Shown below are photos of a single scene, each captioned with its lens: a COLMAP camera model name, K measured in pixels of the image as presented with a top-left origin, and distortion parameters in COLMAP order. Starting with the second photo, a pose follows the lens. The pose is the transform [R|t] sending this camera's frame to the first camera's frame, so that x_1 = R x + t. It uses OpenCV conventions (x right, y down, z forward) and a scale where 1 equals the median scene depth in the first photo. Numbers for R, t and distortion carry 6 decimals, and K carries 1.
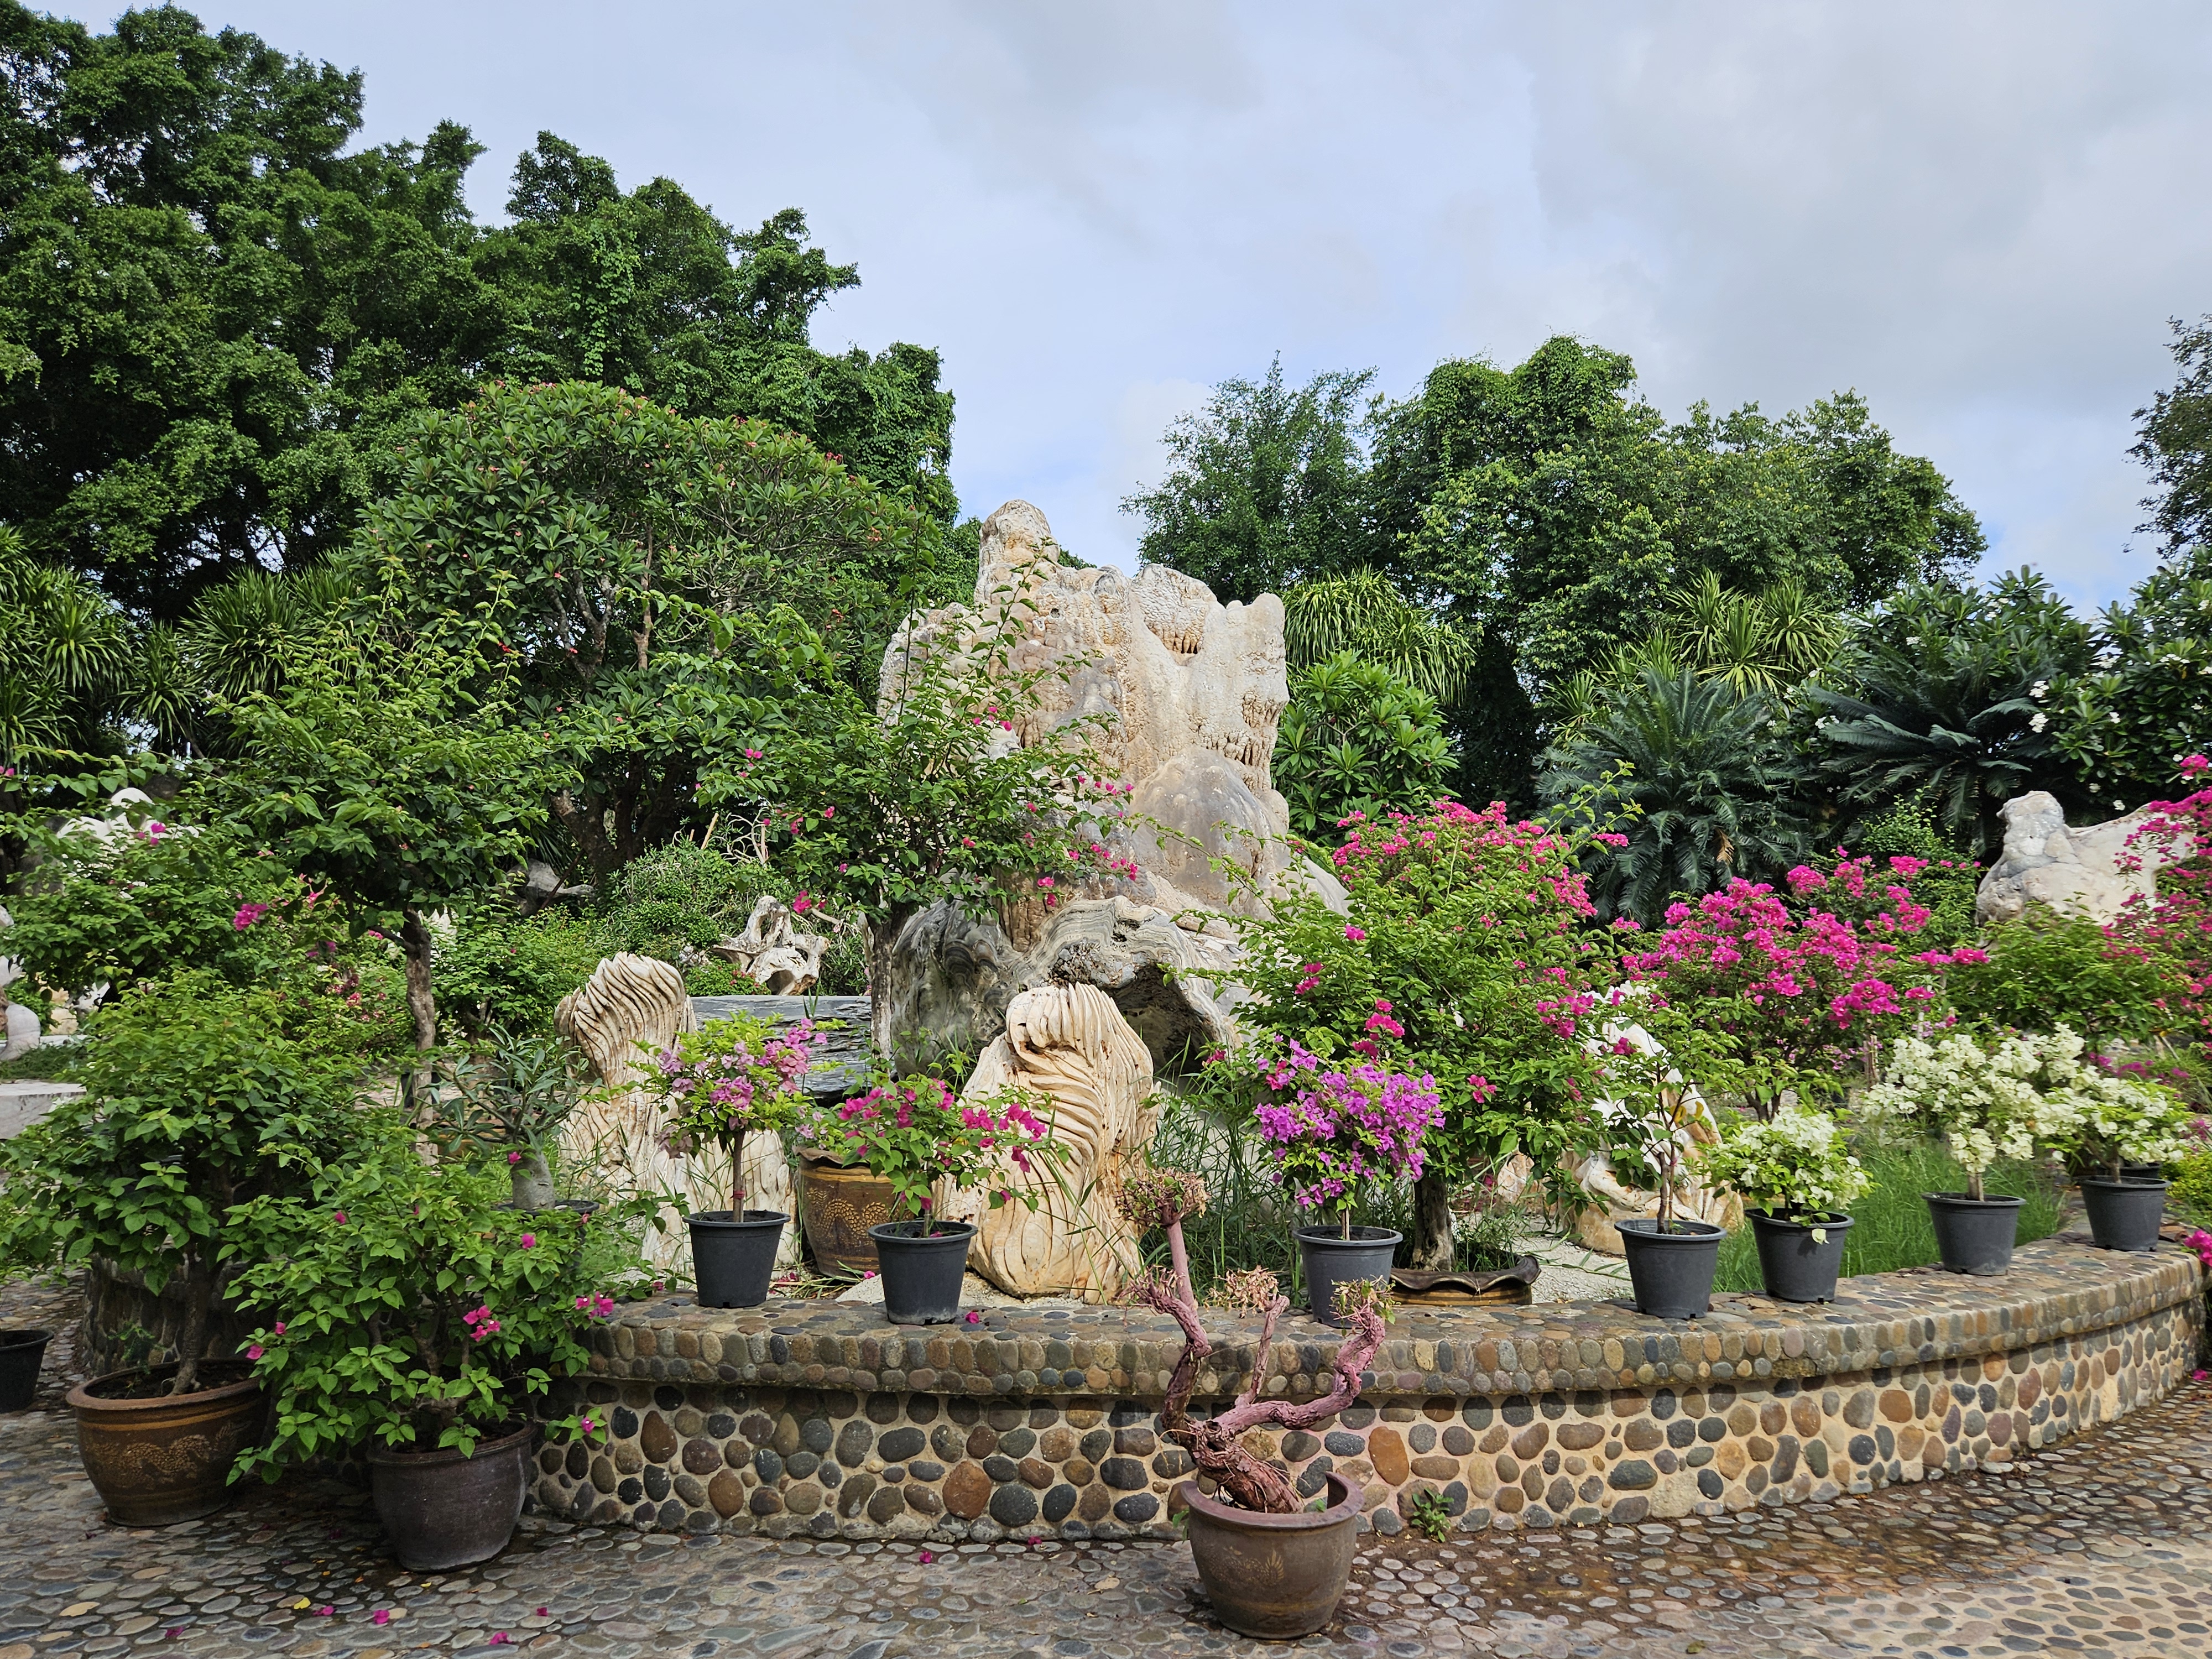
lens RADIAL K [[1640.4, 0, 1106.0], [0, 1640.4, 829.5], [0, 0, 1]] dist [0.048793, -0.008190]
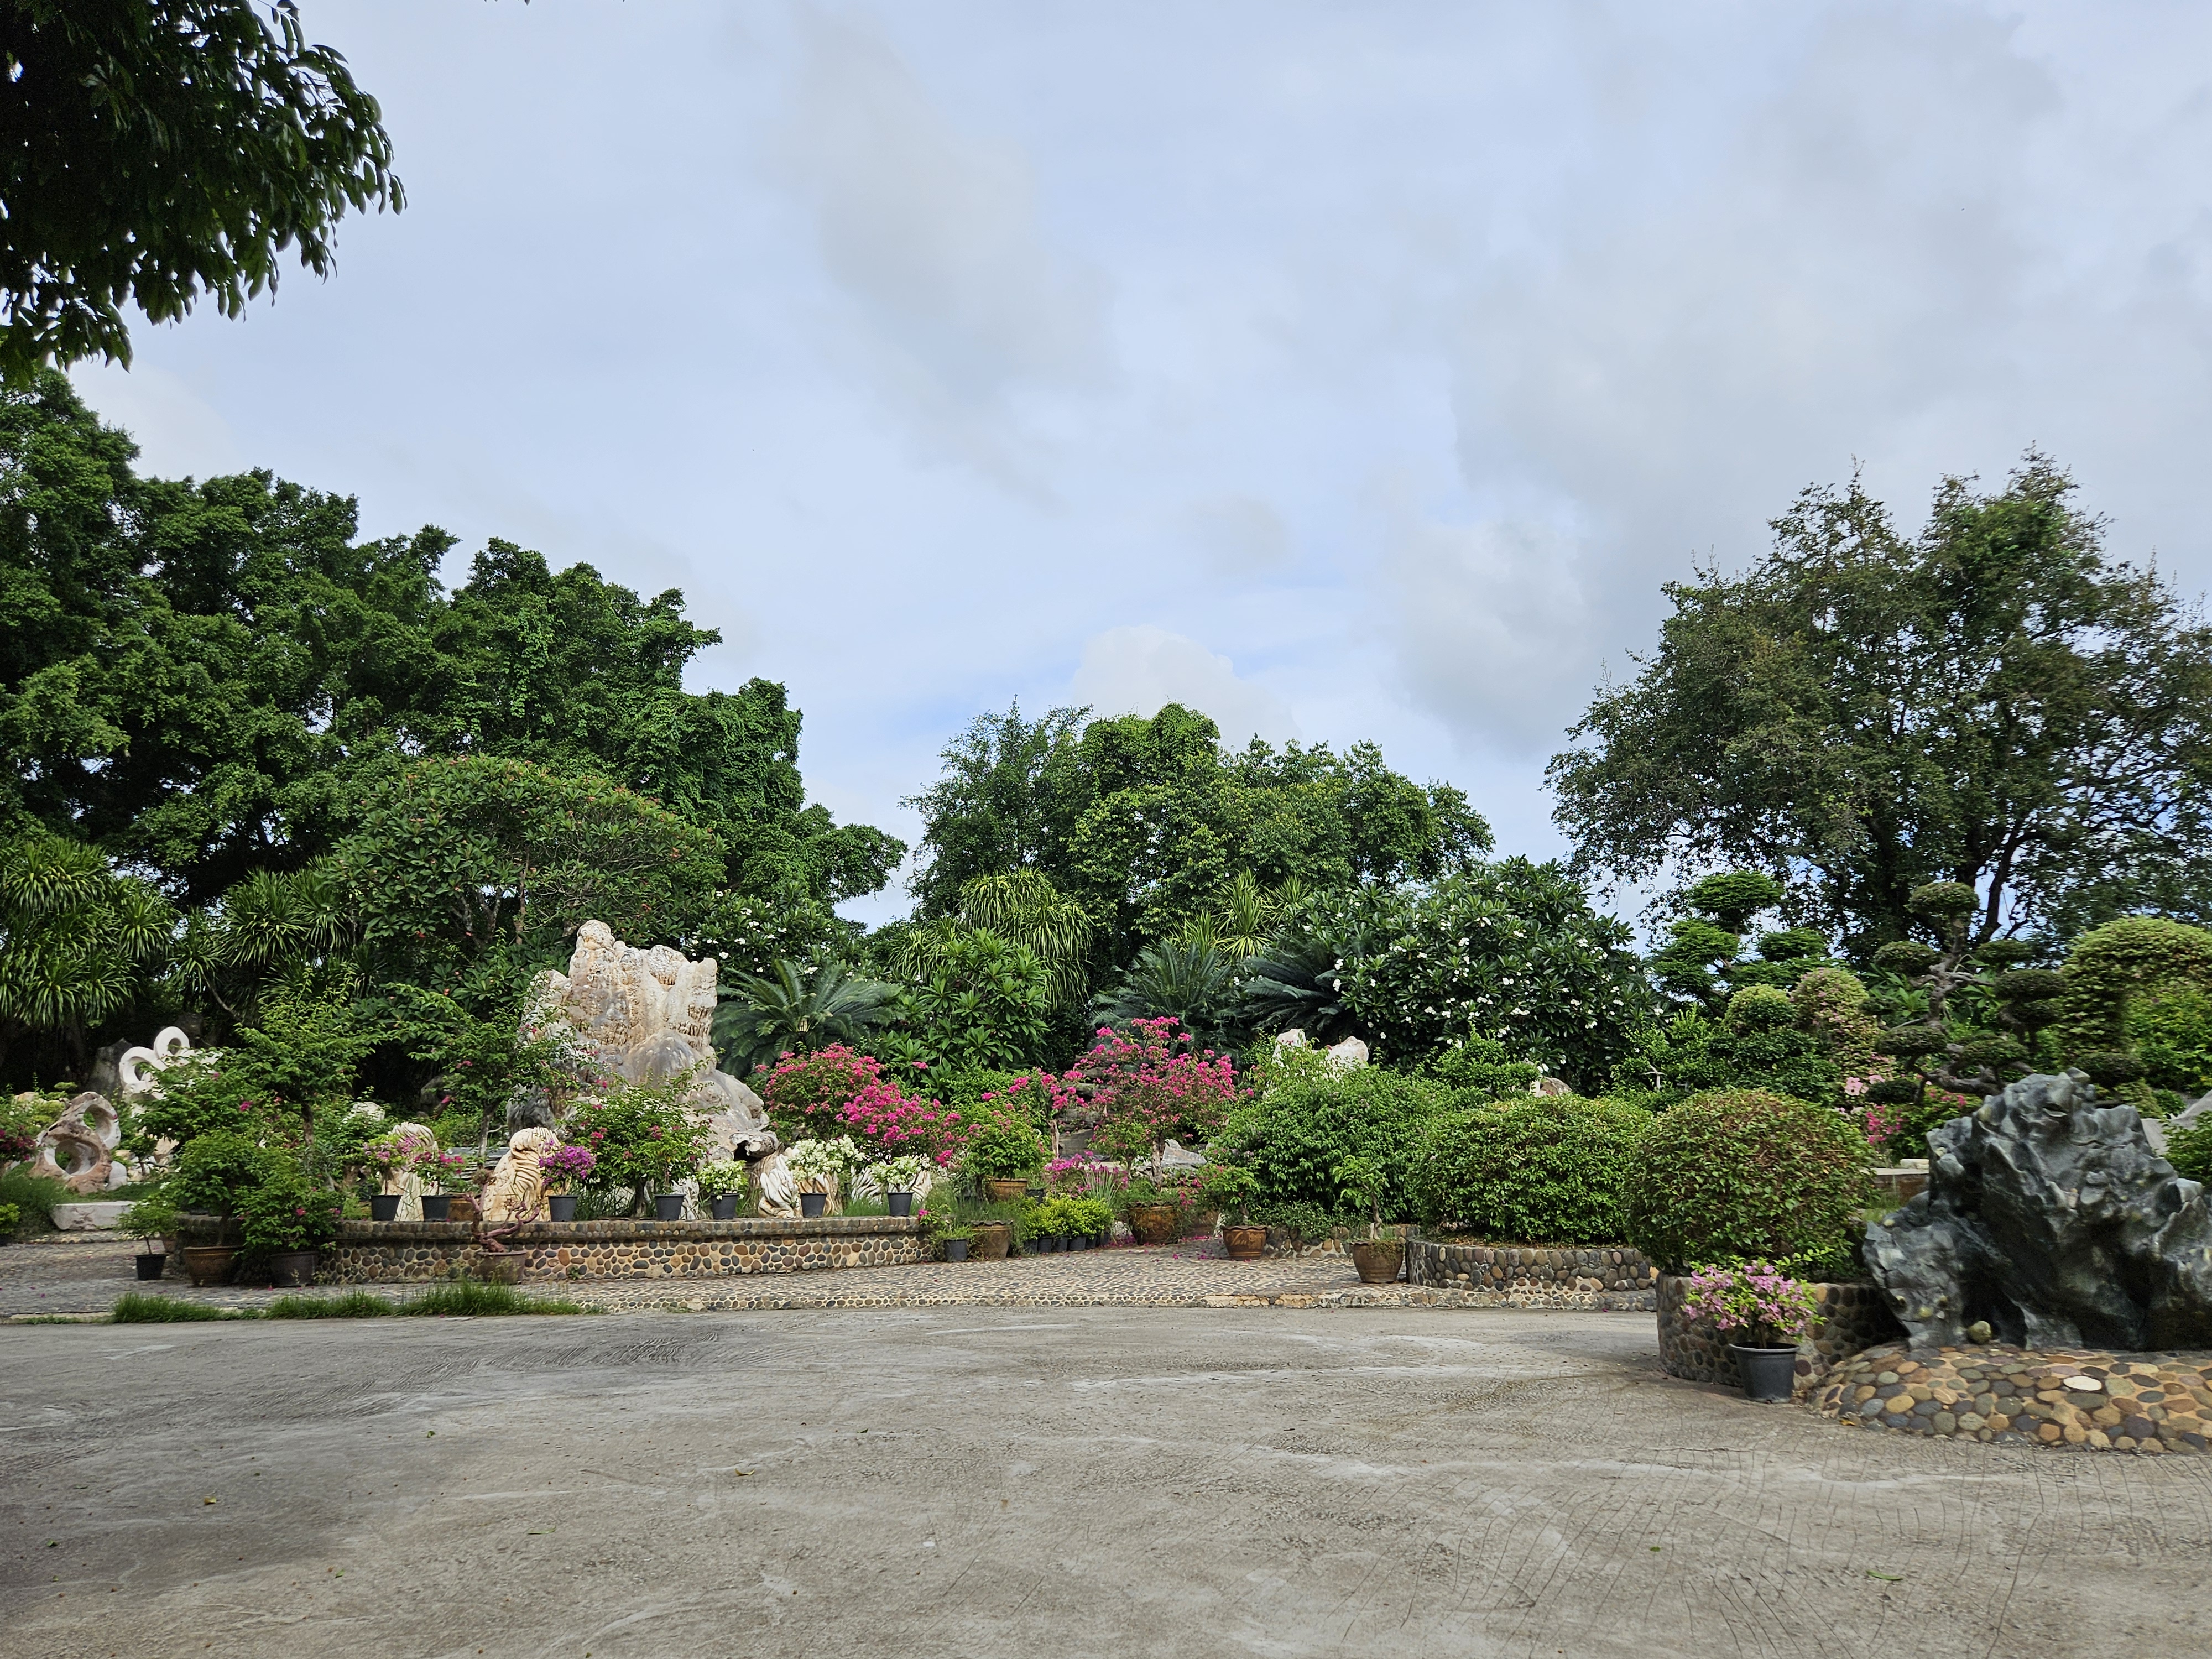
lens RADIAL K [[1683.4, 0, 1106.0], [0, 1683.4, 829.5], [0, 0, 1]] dist [0.092111, -0.088932]
pose [[0.999847, -0.006317, -0.016290, 0.247484], [0.004410, 0.993405, -0.114577, -0.018298], [0.016907, 0.114487, 0.993281, -0.477755]]
